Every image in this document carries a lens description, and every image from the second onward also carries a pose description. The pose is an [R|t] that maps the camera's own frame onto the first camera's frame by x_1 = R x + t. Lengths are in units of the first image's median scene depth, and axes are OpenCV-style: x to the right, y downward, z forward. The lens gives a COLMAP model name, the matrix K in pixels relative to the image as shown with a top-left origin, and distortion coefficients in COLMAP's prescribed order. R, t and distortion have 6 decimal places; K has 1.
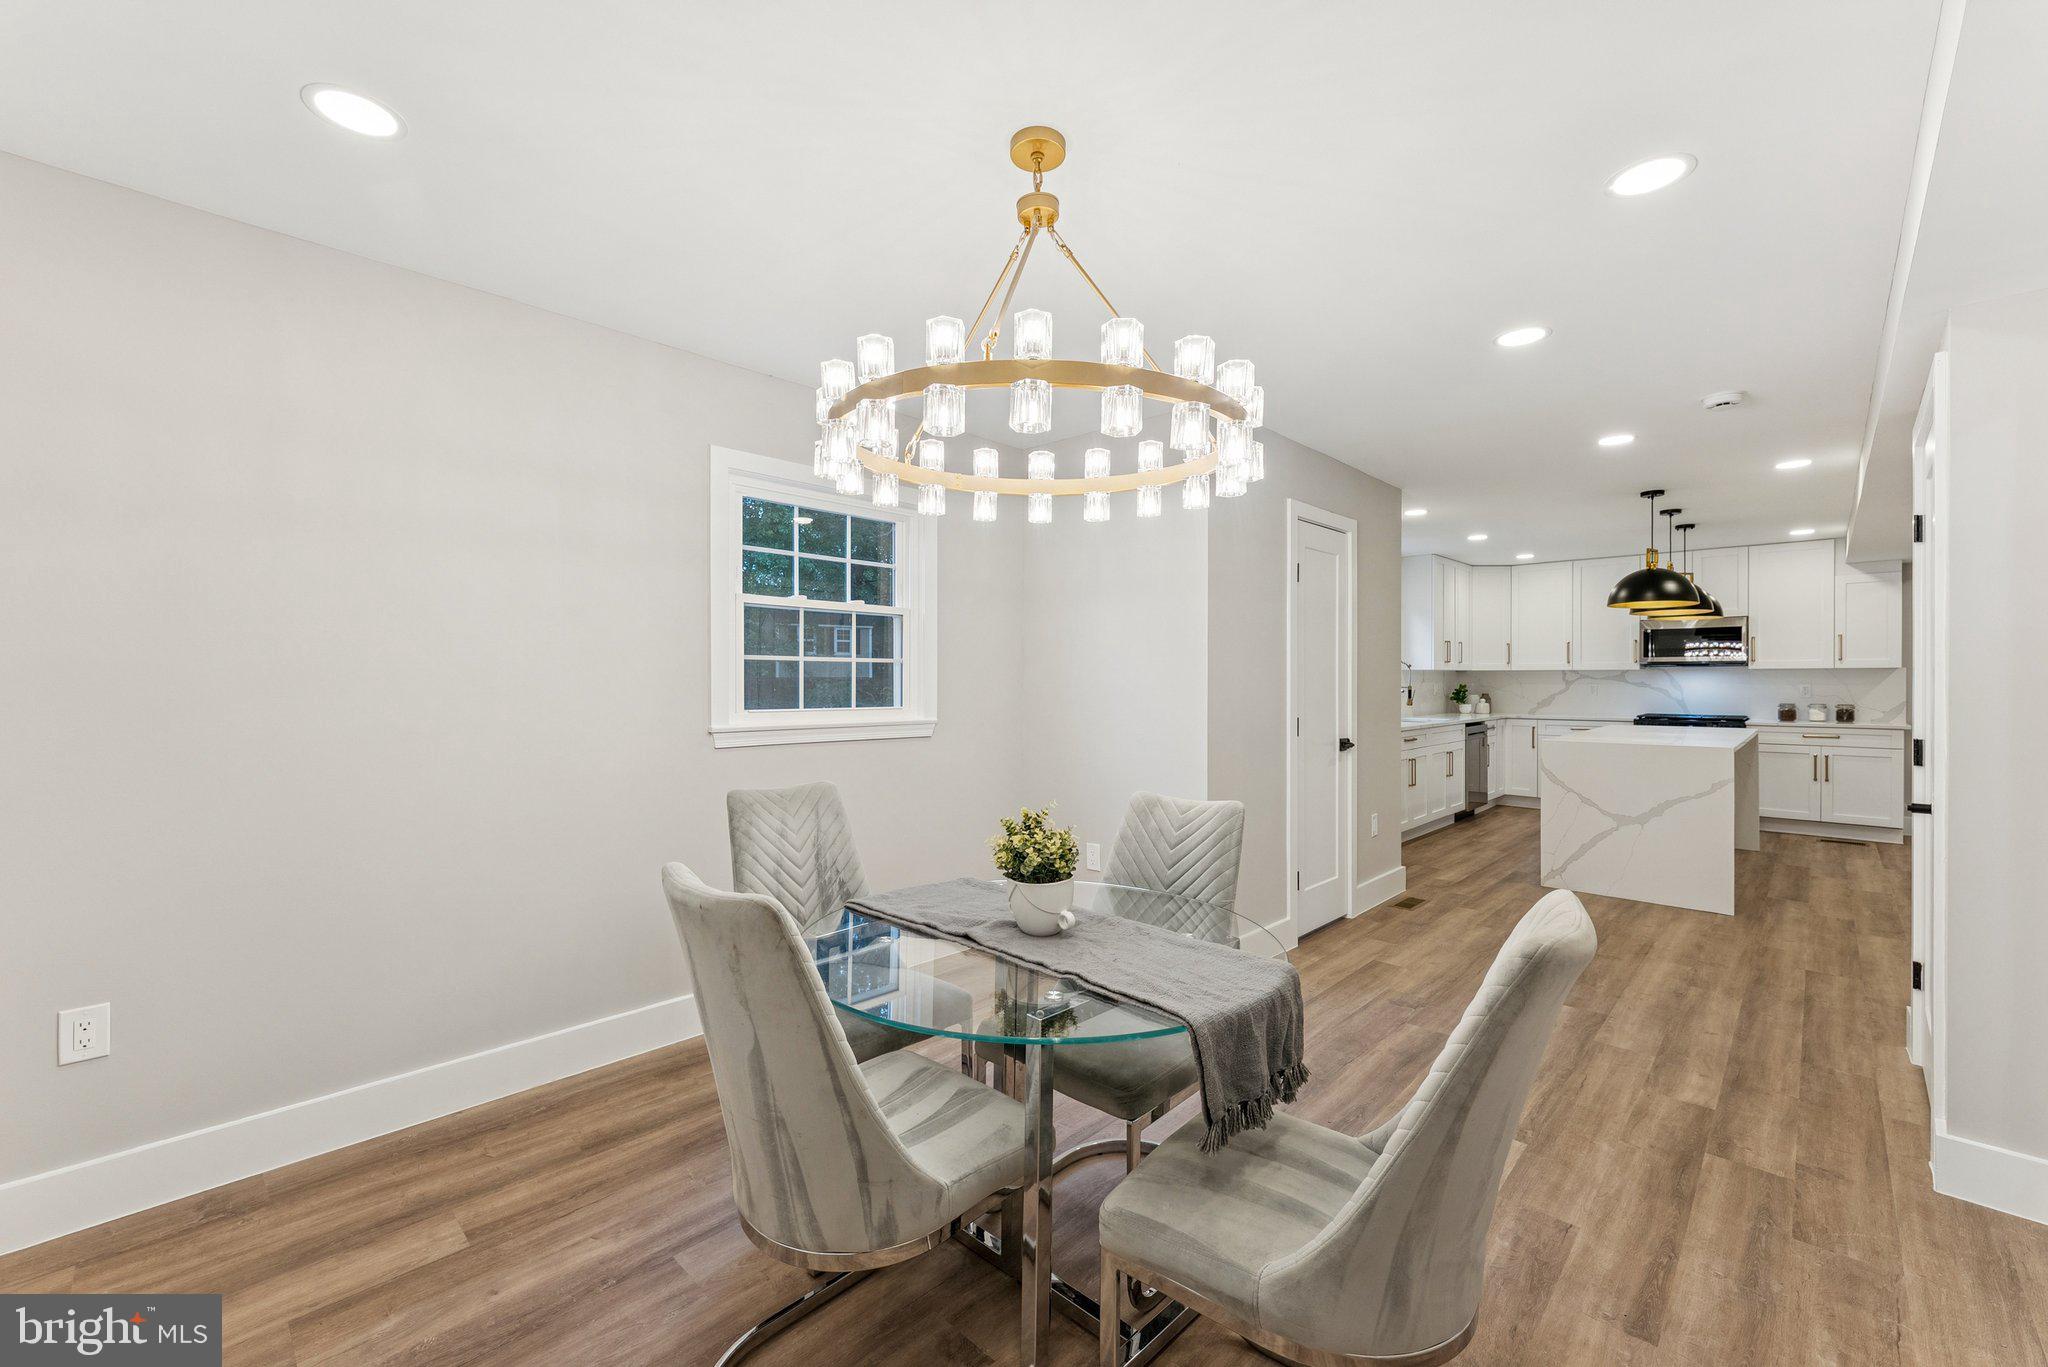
lens RADIAL K [[840.6, 0, 1004.9], [0, 840.6, 687.2], [0, 0, 1]] dist [0.000078, 0.000038]
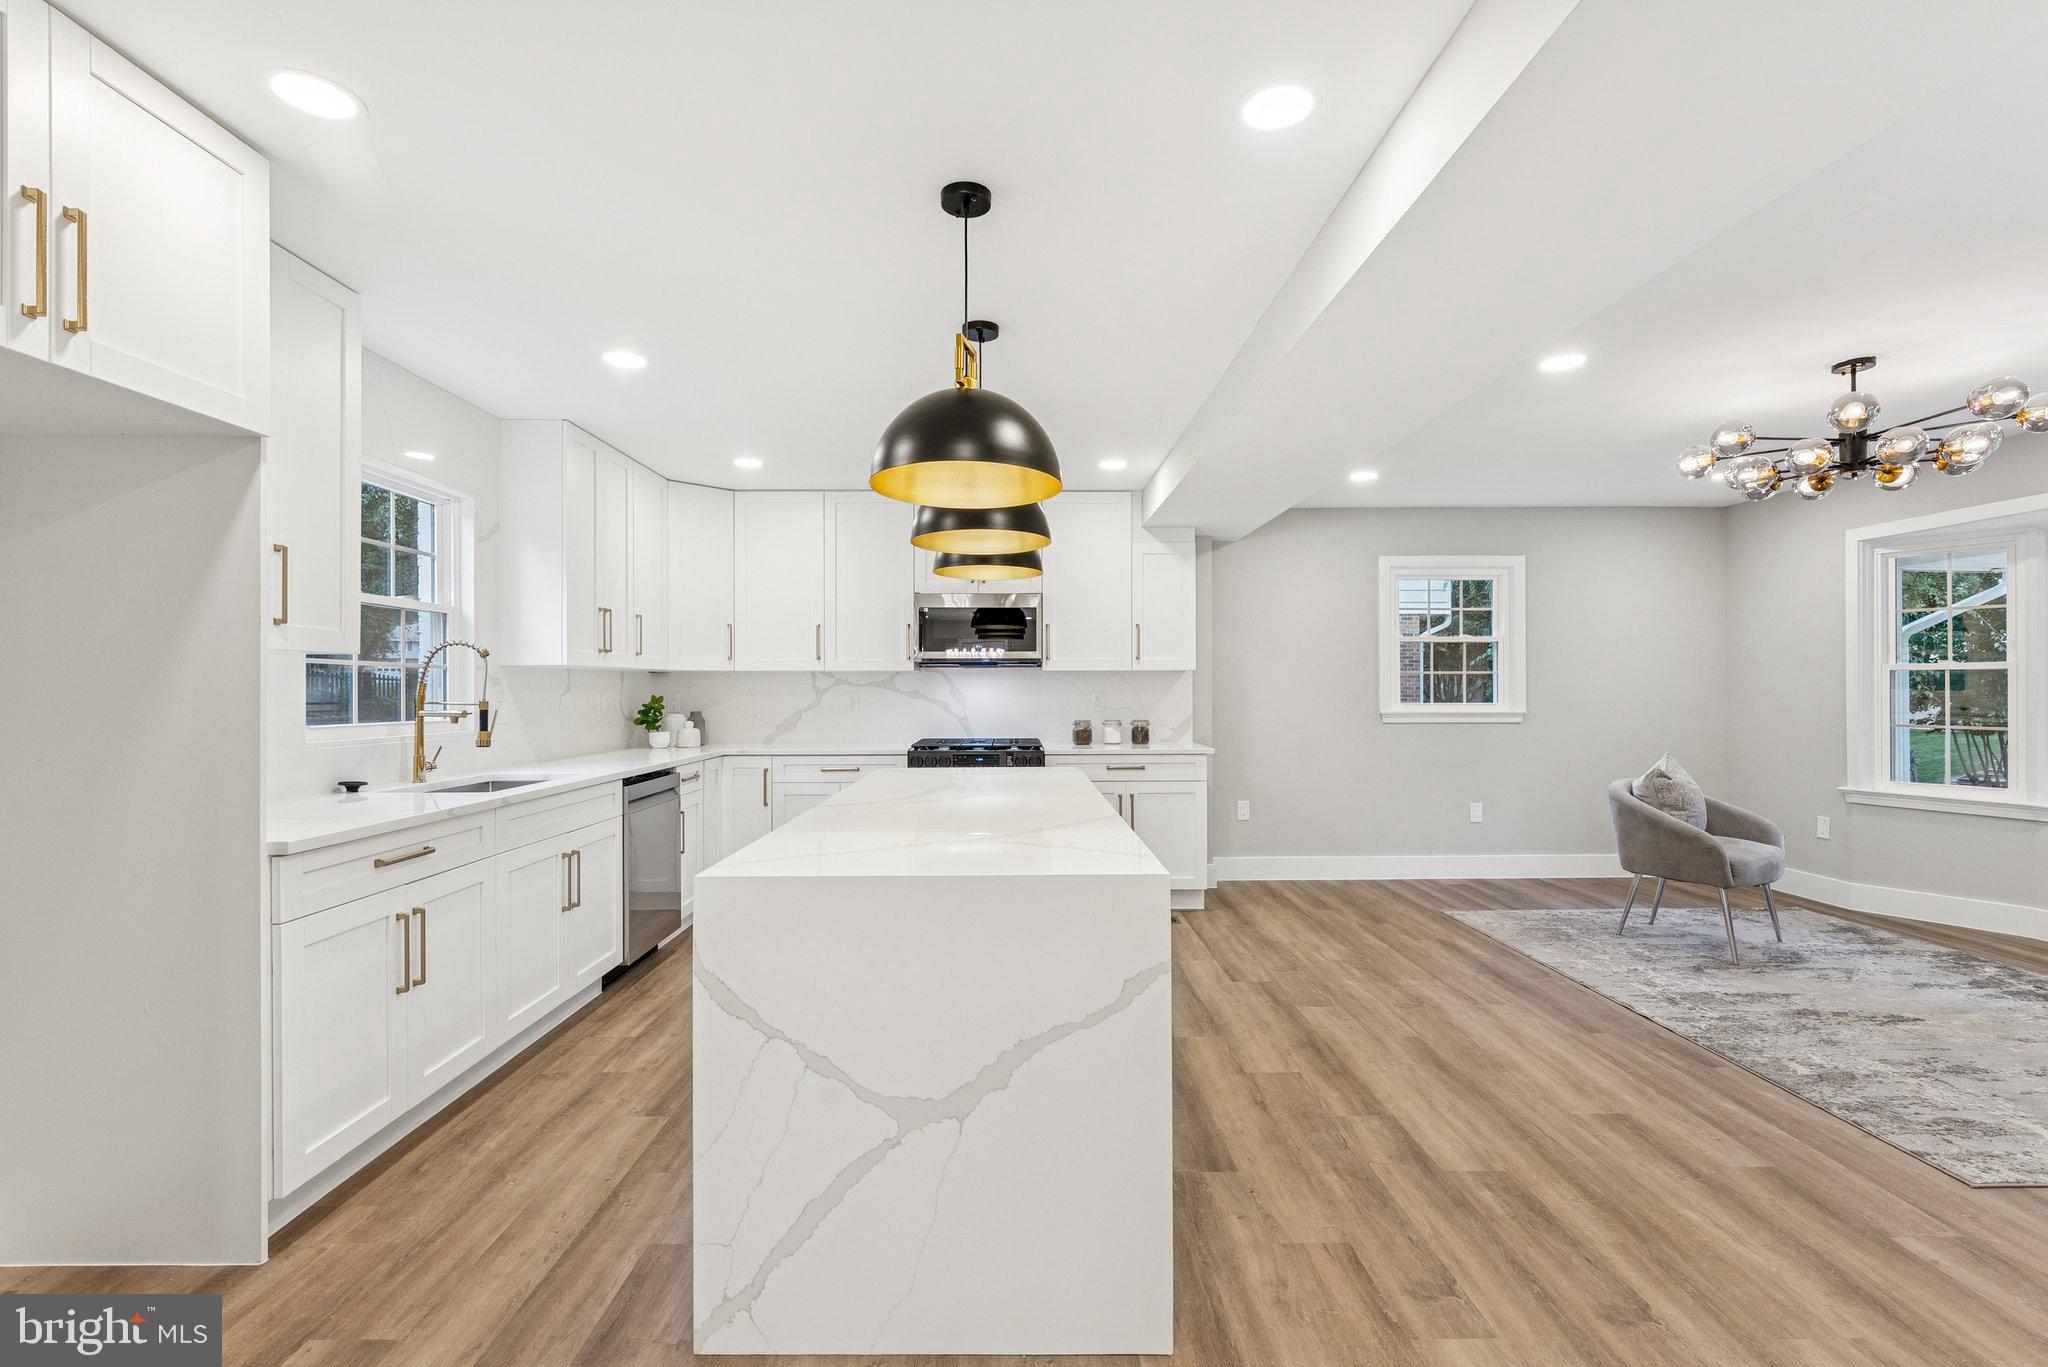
lens RADIAL K [[865.4, 0, 1038.4], [0, 865.4, 681.4], [0, 0, 1]] dist [0.000188, 0.000129]
pose [[0.688959, 0.005587, 0.724779, 0.403655], [0.008552, 0.999838, -0.015837, -0.002287], [-0.724750, 0.017109, 0.688800, 0.561847]]
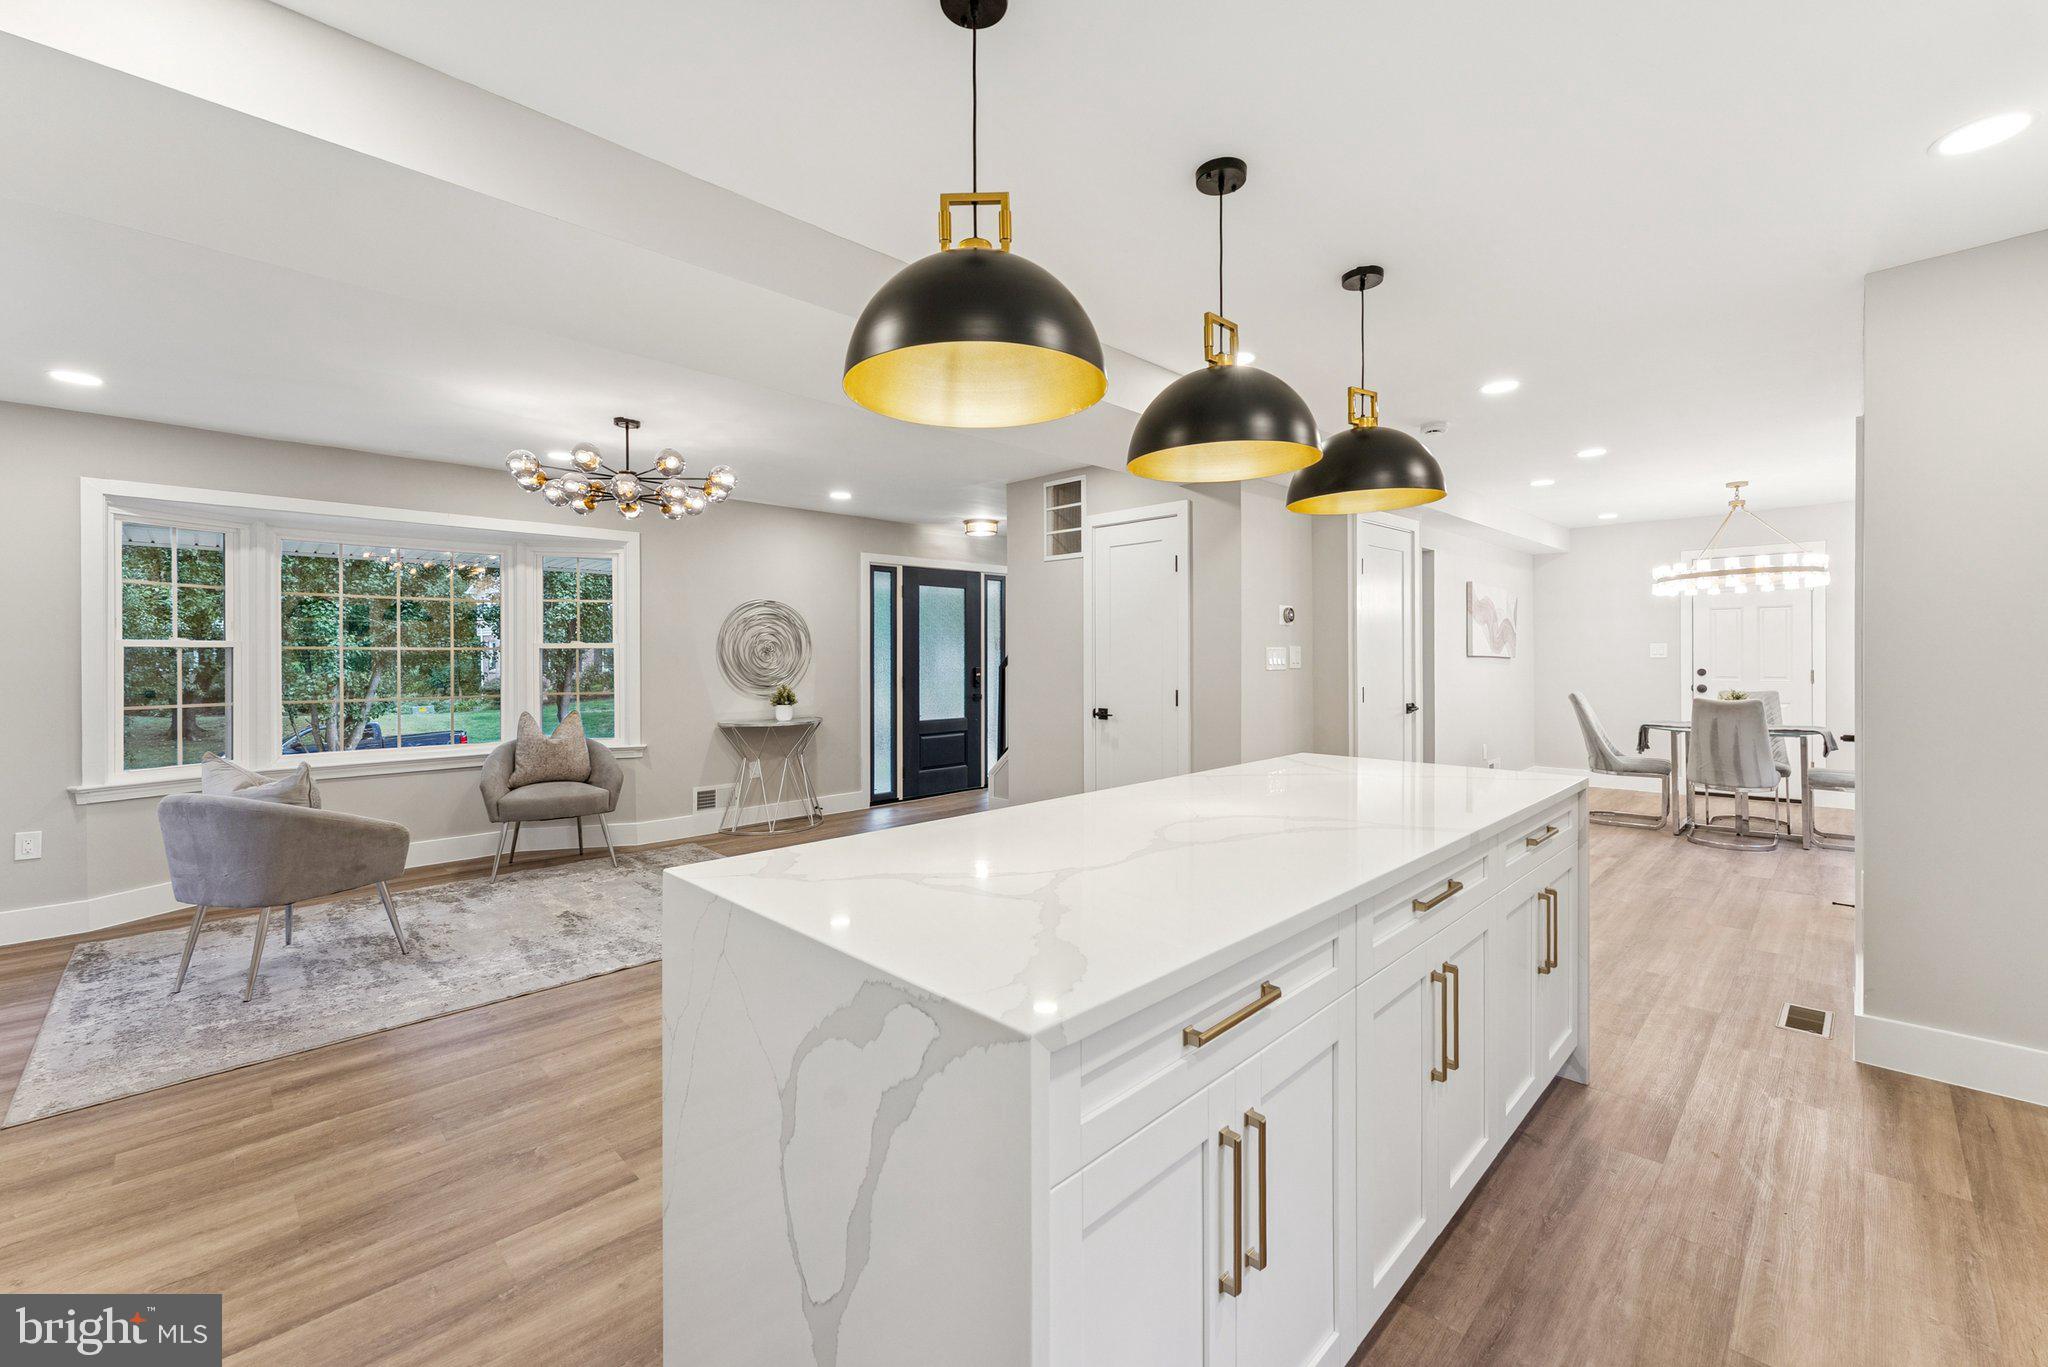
lens RADIAL K [[847.8, 0, 1013.8], [0, 847.8, 649.9], [0, 0, 1]] dist [-0.002461, 0.000418]
pose [[-0.999921, 0.006692, 0.010657, 0.776043], [0.006698, 0.999977, 0.000526, -0.010721], [-0.010653, 0.000597, -0.999943, 1.209077]]
